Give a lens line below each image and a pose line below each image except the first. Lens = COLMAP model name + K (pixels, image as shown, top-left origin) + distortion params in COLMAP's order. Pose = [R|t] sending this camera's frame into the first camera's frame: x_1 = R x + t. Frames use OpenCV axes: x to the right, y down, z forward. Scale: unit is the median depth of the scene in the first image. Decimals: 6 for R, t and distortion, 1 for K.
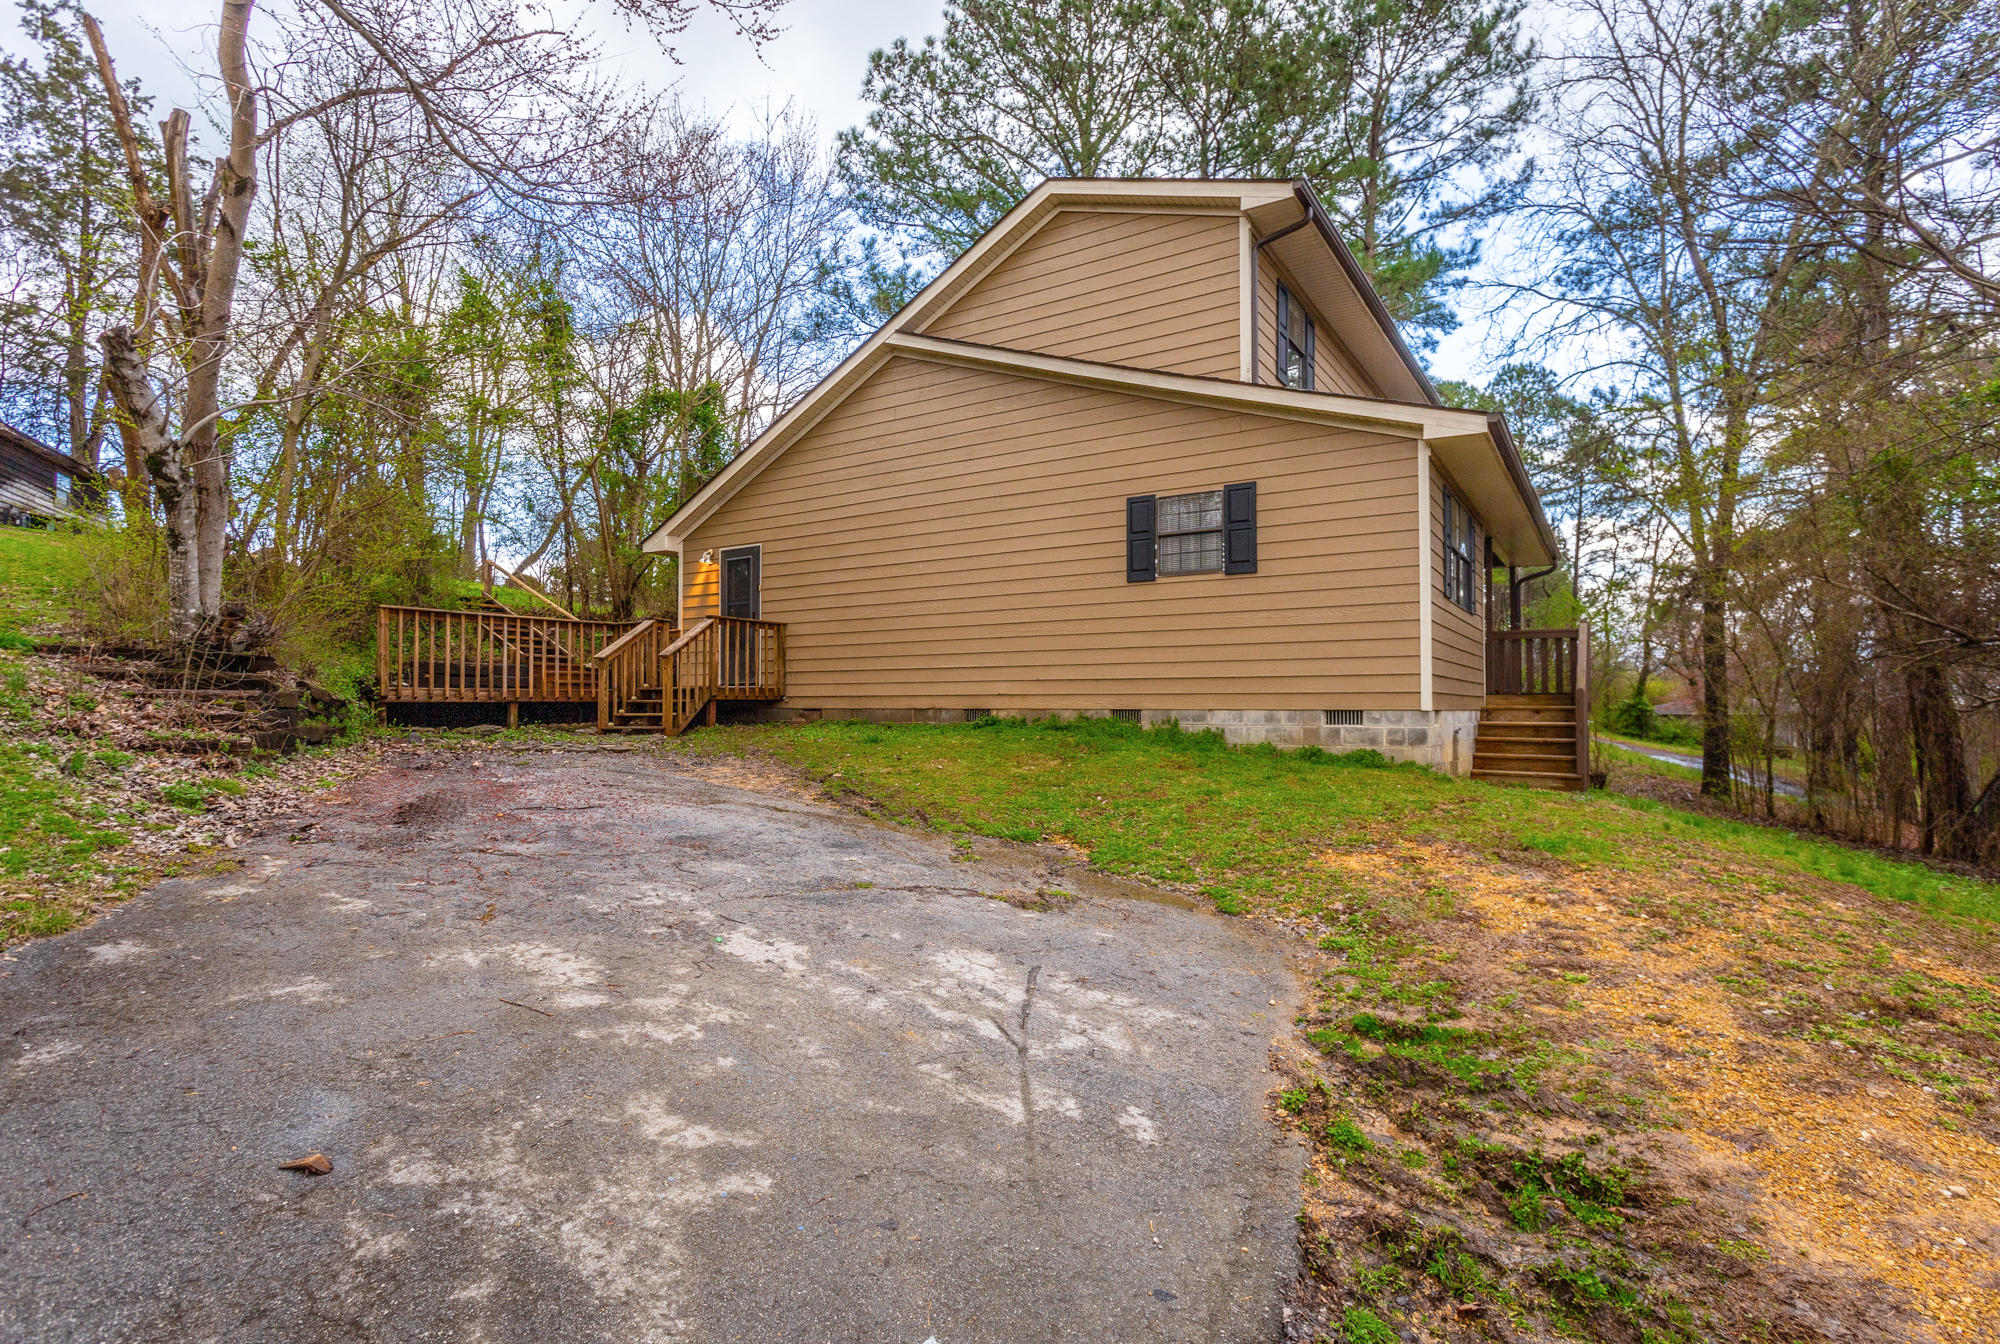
lens RADIAL K [[958.8, 0, 991.2], [0, 958.8, 692.7], [0, 0, 1]] dist [0.003634, 0.002397]
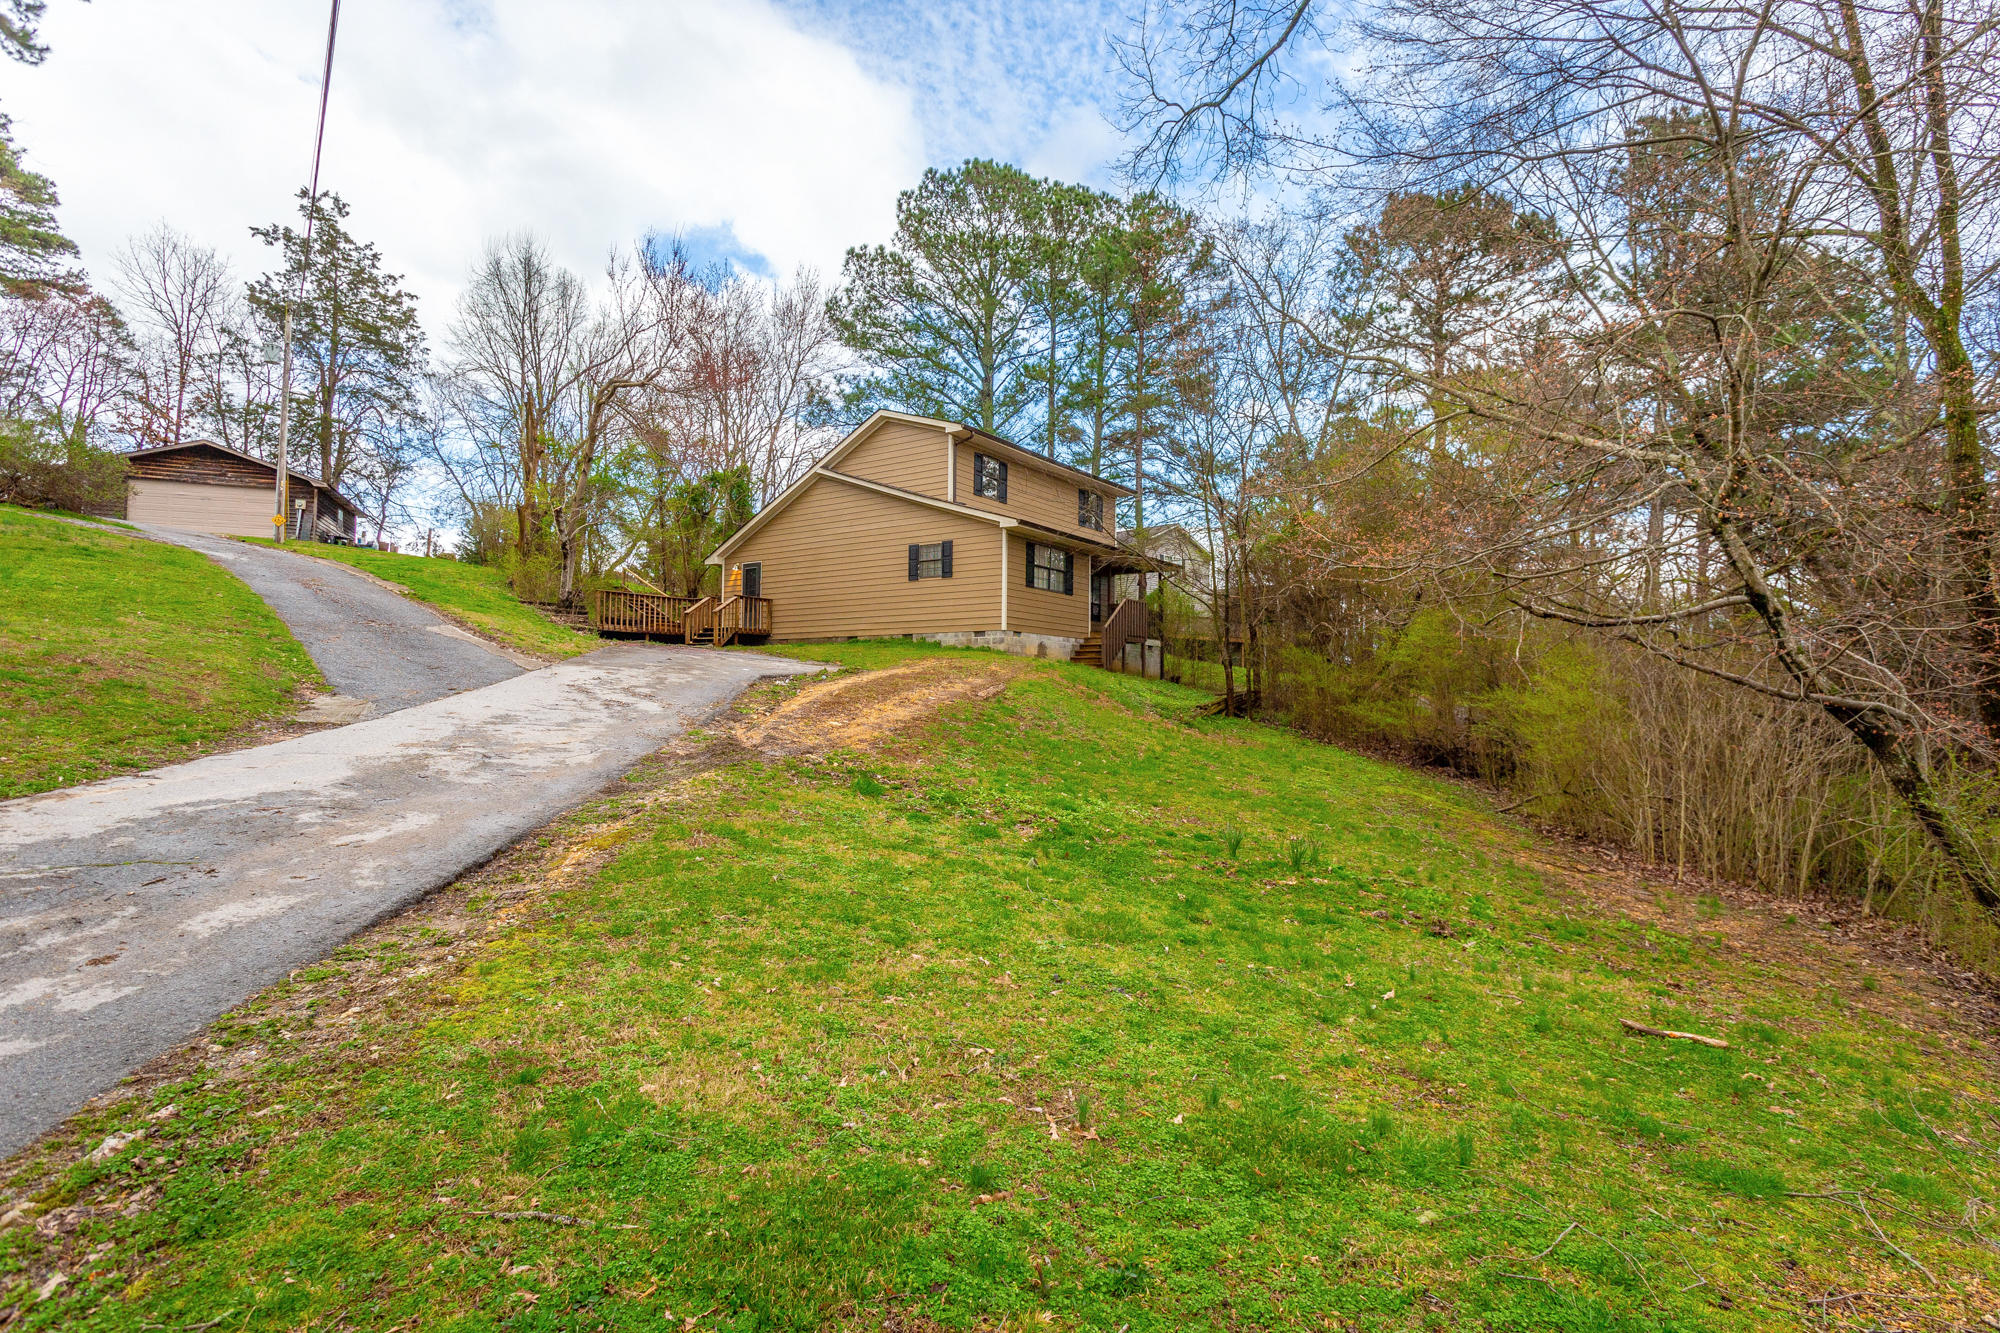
lens RADIAL K [[958.8, 0, 1009.9], [0, 958.8, 652.1], [0, 0, 1]] dist [0.003634, 0.002397]
pose [[0.999660, 0.004178, -0.025738, 0.365174], [-0.005047, 0.999415, -0.033822, 0.113447], [0.025581, 0.033940, 0.999096, -1.096177]]
